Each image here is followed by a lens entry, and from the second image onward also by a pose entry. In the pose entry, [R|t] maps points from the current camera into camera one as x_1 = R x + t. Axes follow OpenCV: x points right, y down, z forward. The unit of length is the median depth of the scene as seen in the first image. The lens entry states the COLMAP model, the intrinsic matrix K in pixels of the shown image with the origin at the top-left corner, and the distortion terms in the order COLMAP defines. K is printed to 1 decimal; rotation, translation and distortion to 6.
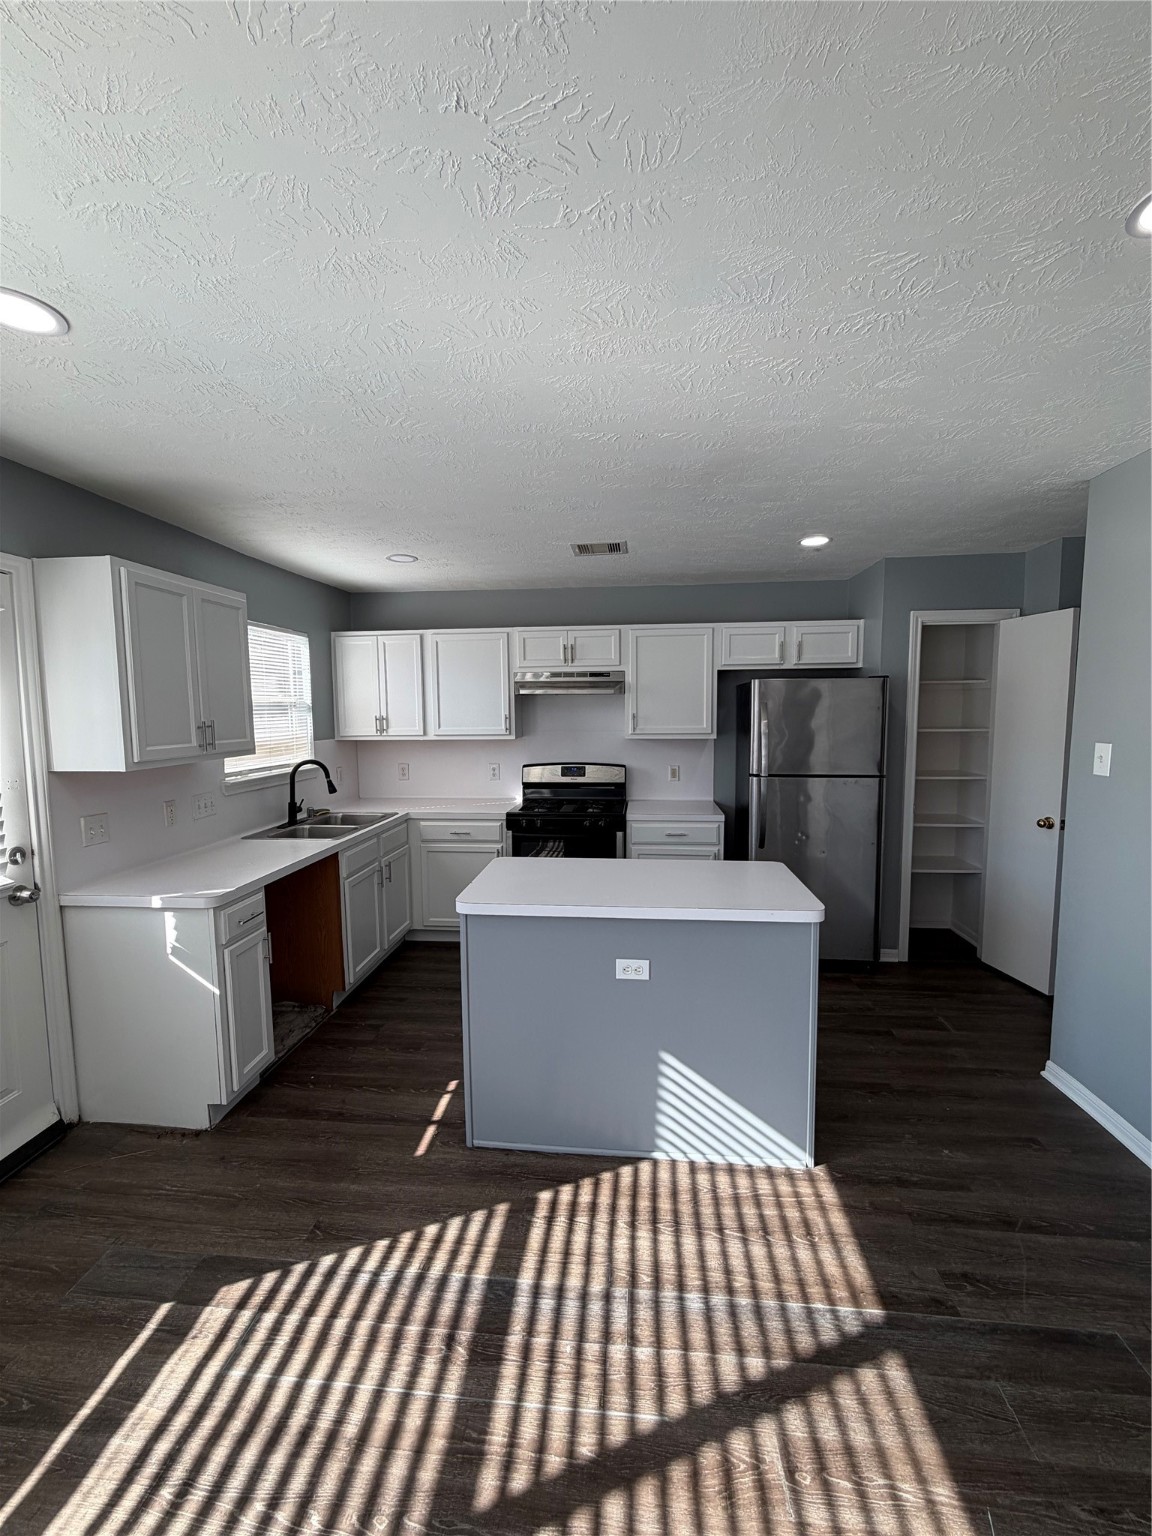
lens RADIAL K [[610.2, 0, 570.4], [0, 610.2, 764.0], [0, 0, 1]] dist [-0.002834, 0.000268]
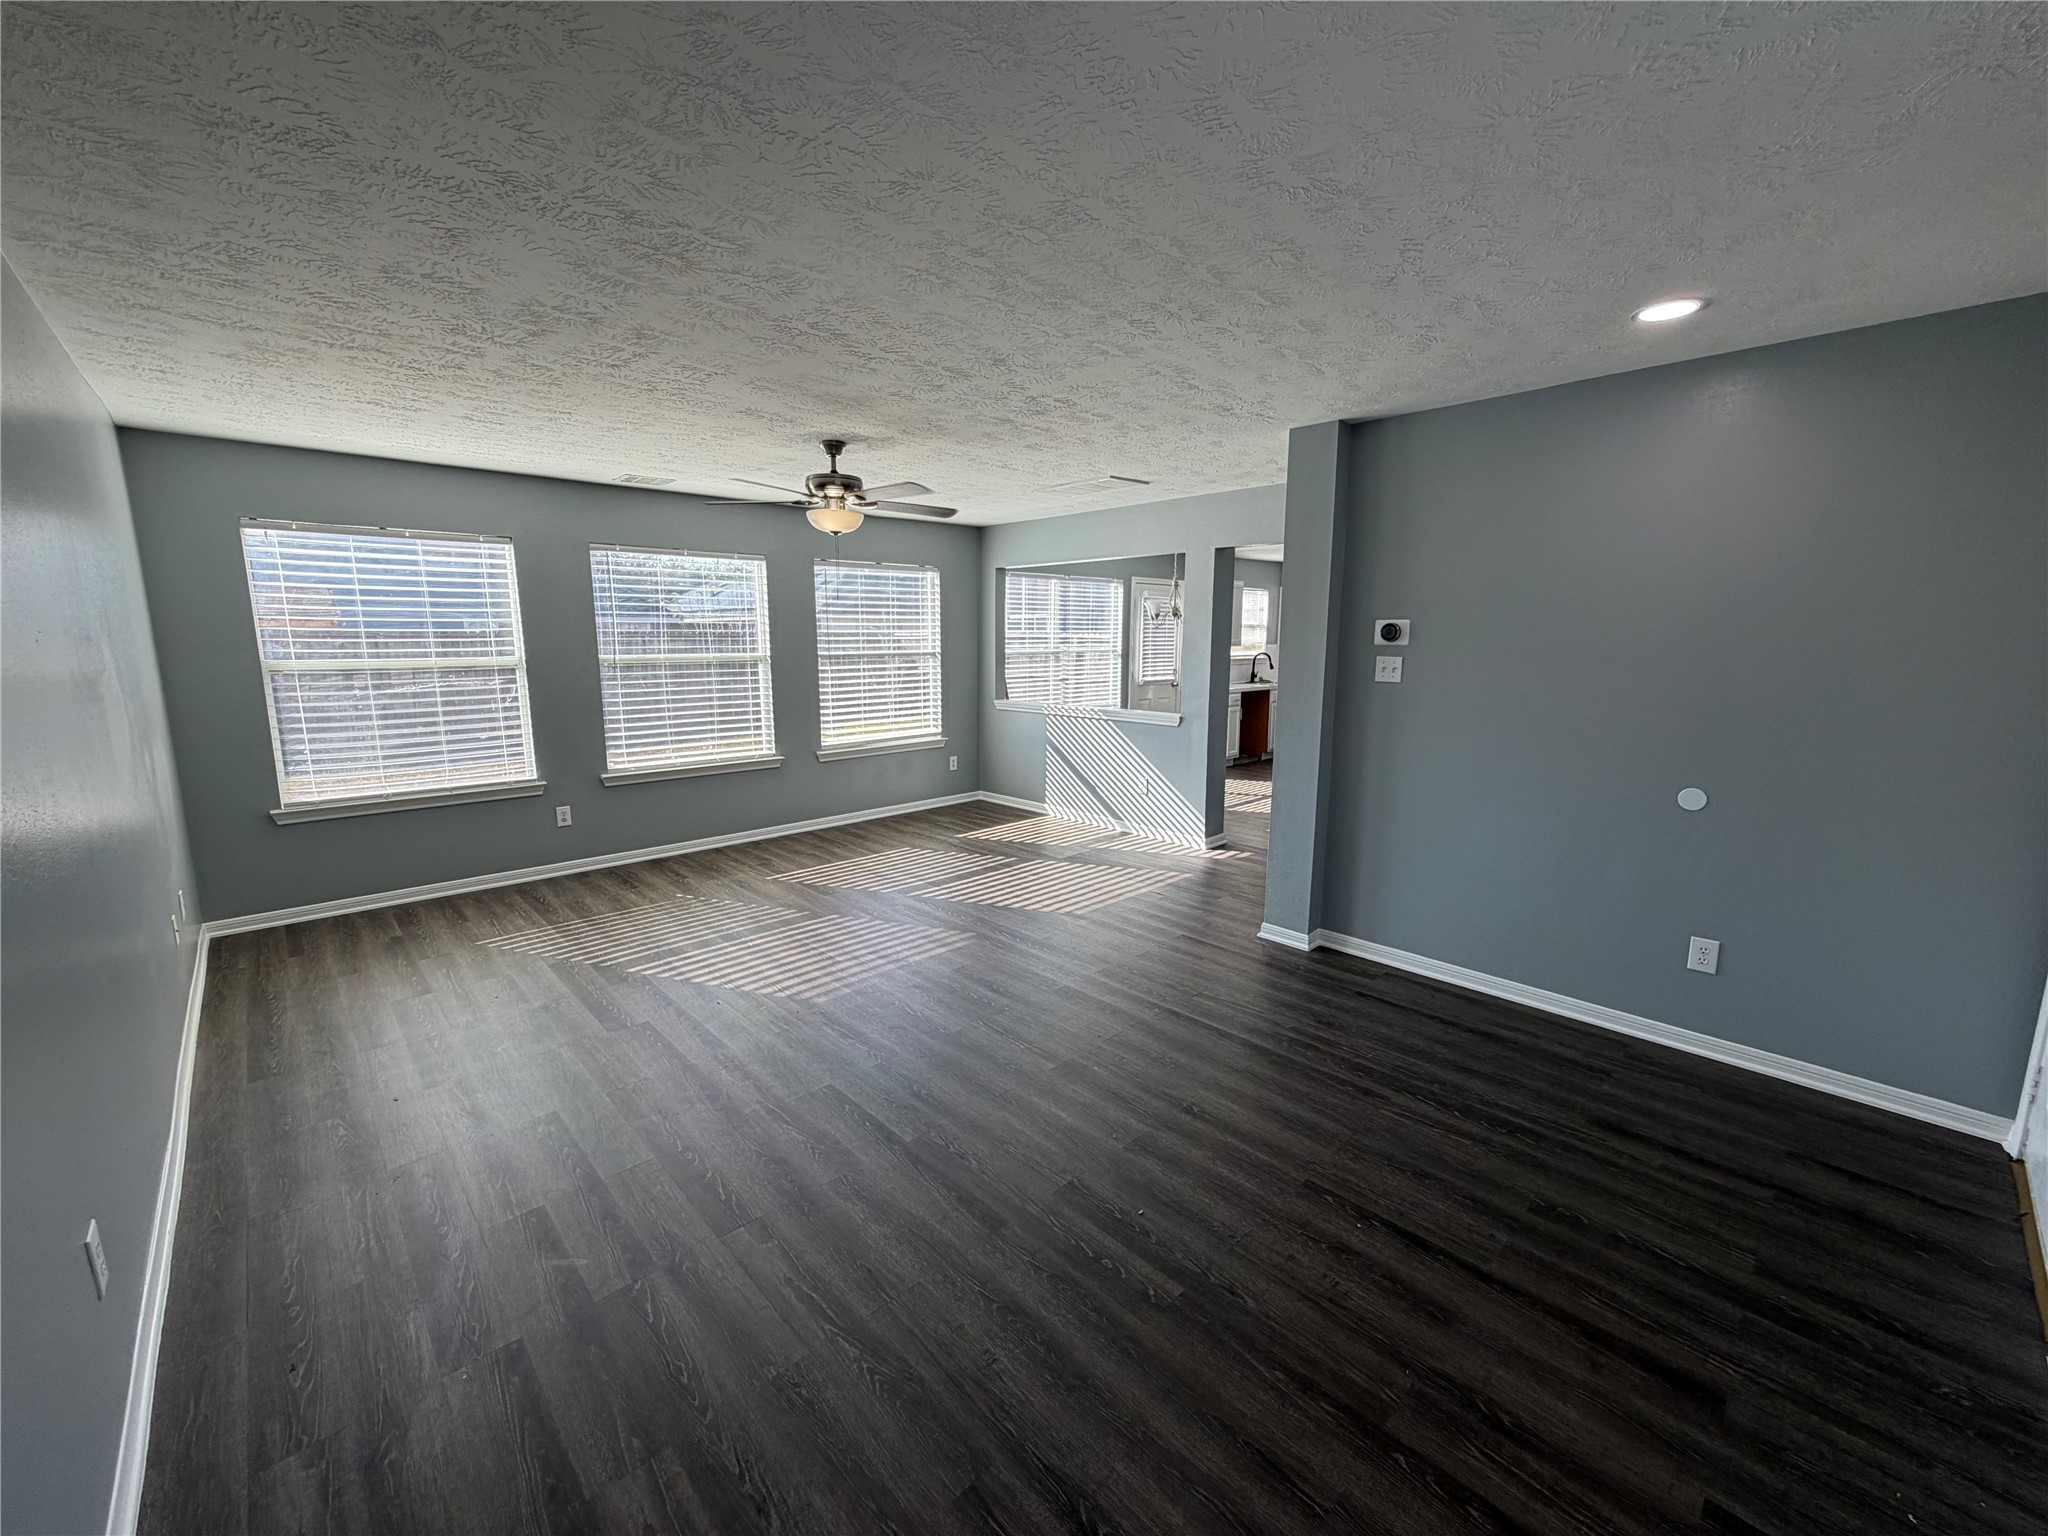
lens RADIAL K [[813.6, 0, 1019.6], [0, 813.6, 768.9], [0, 0, 1]] dist [-0.002834, 0.000268]
pose [[0.754801, 0.117139, -0.645409, 1.178334], [-0.064350, 0.992403, 0.104860, 0.224295], [0.652789, -0.037616, 0.756605, -2.493791]]
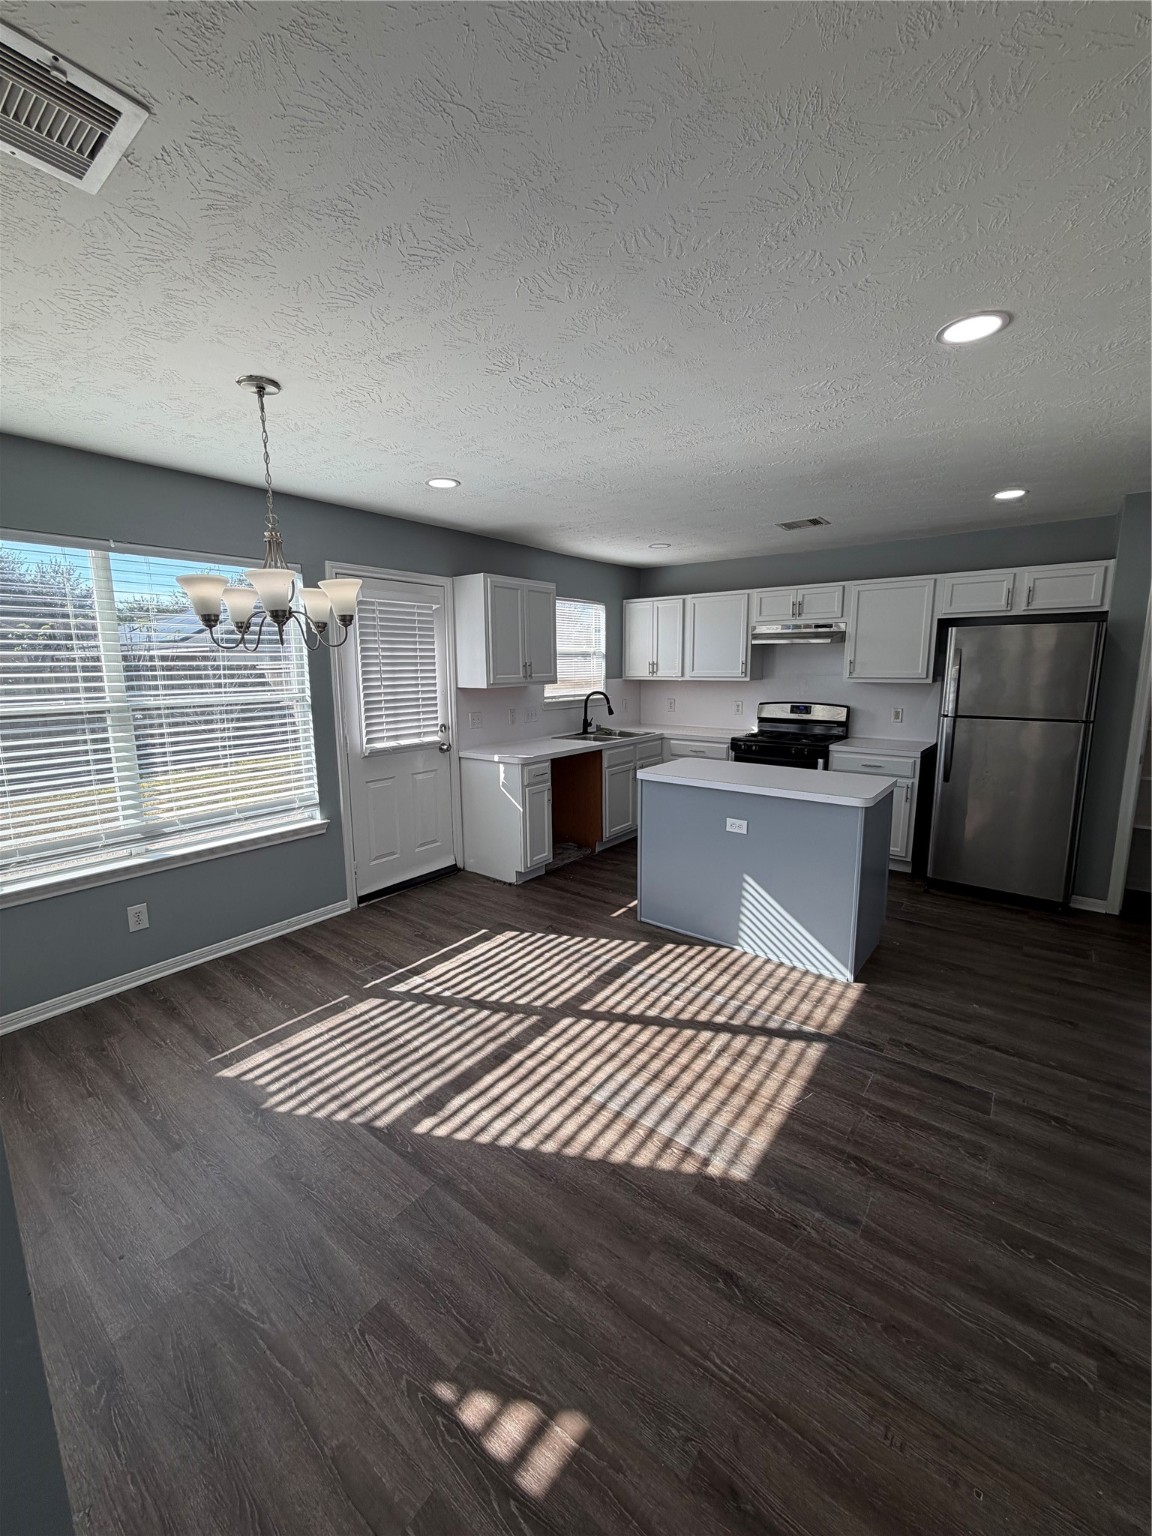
lens RADIAL K [[610.2, 0, 574.0], [0, 610.2, 769.8], [0, 0, 1]] dist [-0.002834, 0.000268]
pose [[0.848195, 0.094206, -0.521239, 0.457943], [-0.048285, 0.993711, 0.101025, 0.053074], [0.527479, -0.060520, 0.847410, -0.428324]]
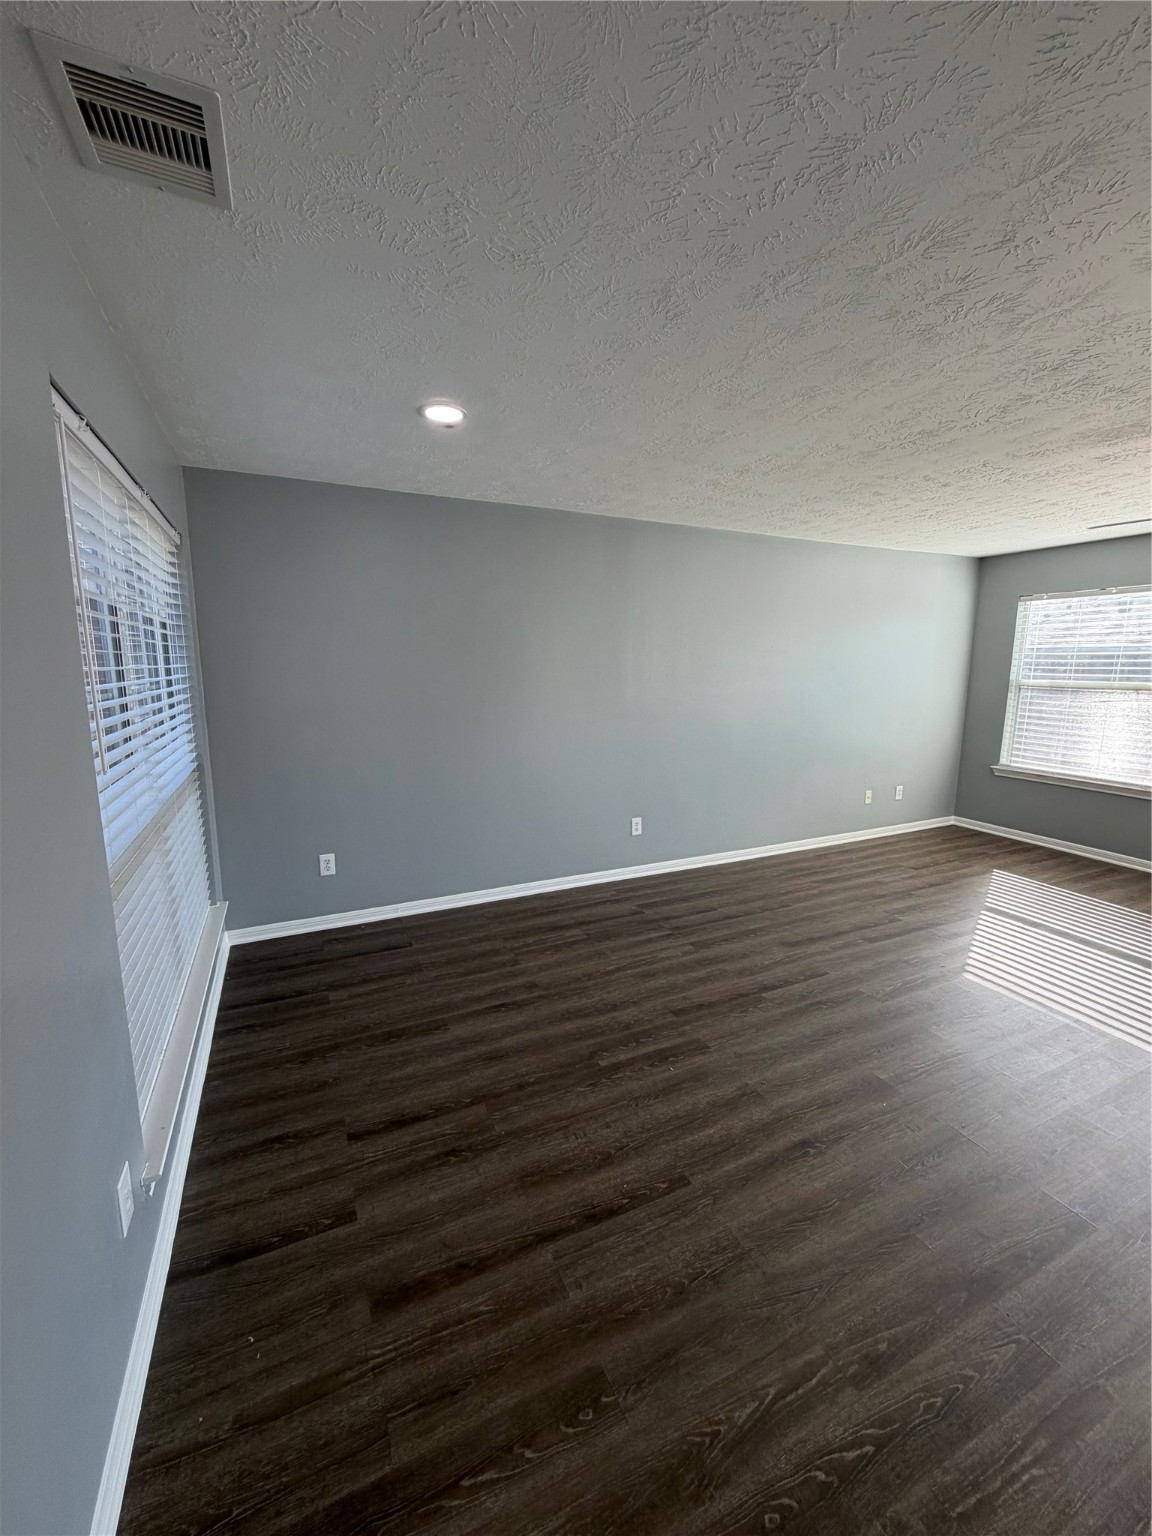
lens RADIAL K [[610.2, 0, 574.6], [0, 610.2, 767.0], [0, 0, 1]] dist [-0.002834, 0.000268]
pose [[-0.856709, 0.095671, -0.506850, 1.324594], [-0.039465, 0.967609, 0.249348, 0.105861], [0.514289, 0.233622, -0.825184, -1.179482]]
